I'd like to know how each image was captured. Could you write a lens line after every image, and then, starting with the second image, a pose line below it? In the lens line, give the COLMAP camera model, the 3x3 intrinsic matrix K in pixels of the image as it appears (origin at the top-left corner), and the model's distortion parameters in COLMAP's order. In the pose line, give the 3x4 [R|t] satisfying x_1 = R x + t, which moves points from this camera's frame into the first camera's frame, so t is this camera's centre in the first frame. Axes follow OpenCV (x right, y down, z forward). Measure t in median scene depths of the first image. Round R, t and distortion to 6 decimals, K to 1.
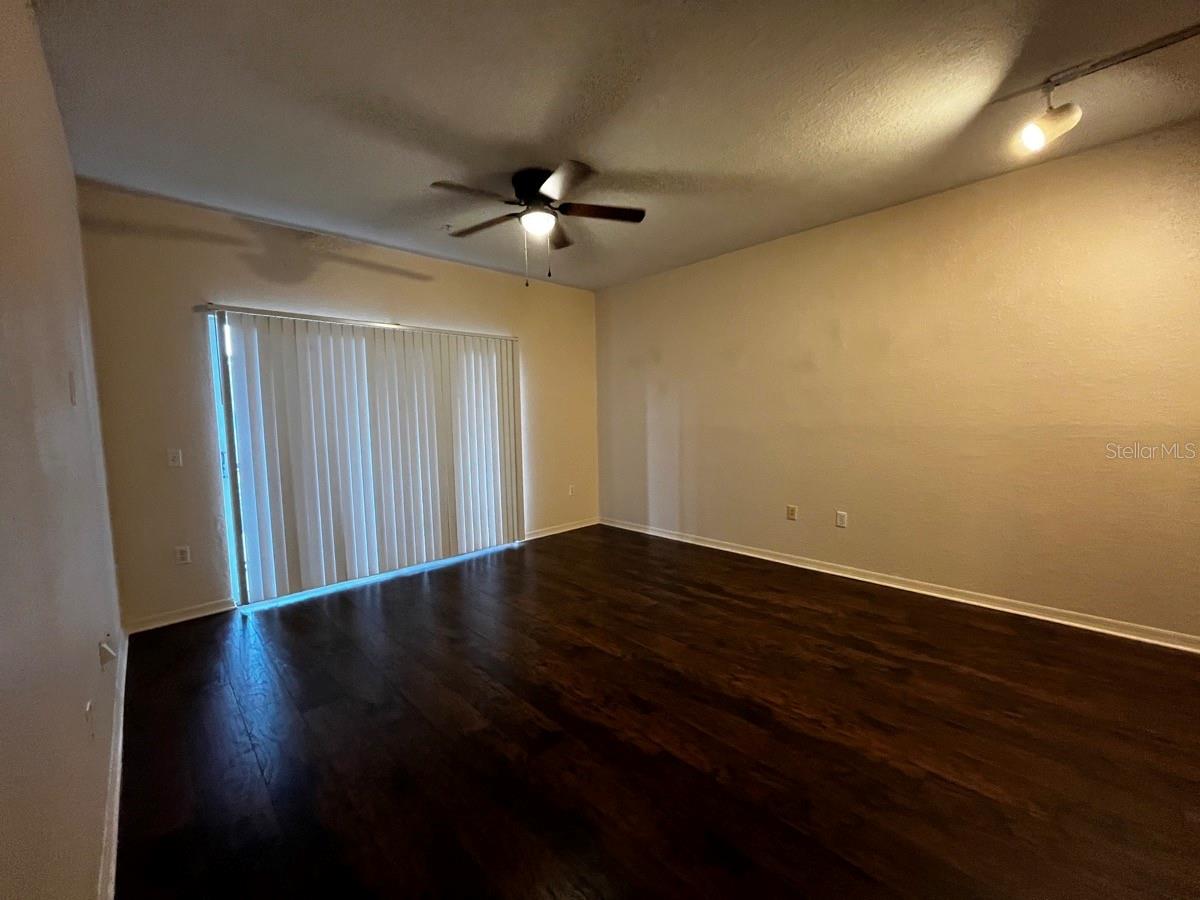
lens RADIAL K [[484.7, 0, 606.2], [0, 484.7, 444.8], [0, 0, 1]] dist [-0.003214, 0.000393]
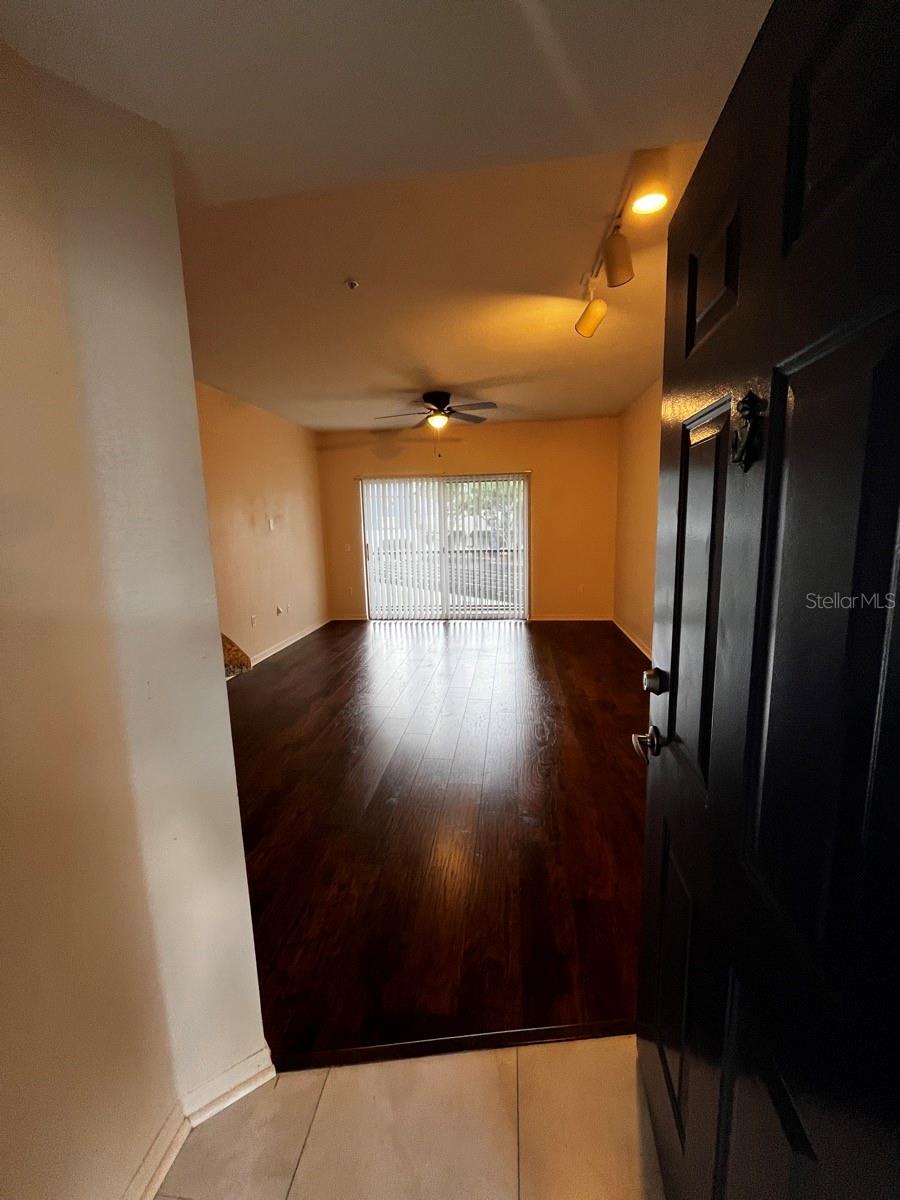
lens RADIAL K [[484.7, 0, 447.7], [0, 484.7, 597.4], [0, 0, 1]] dist [-0.003214, 0.000393]
pose [[0.625731, 0.130996, -0.768961, 1.340374], [-0.039735, 0.989871, 0.136296, -0.079272], [0.779026, -0.054730, 0.624598, -0.081526]]
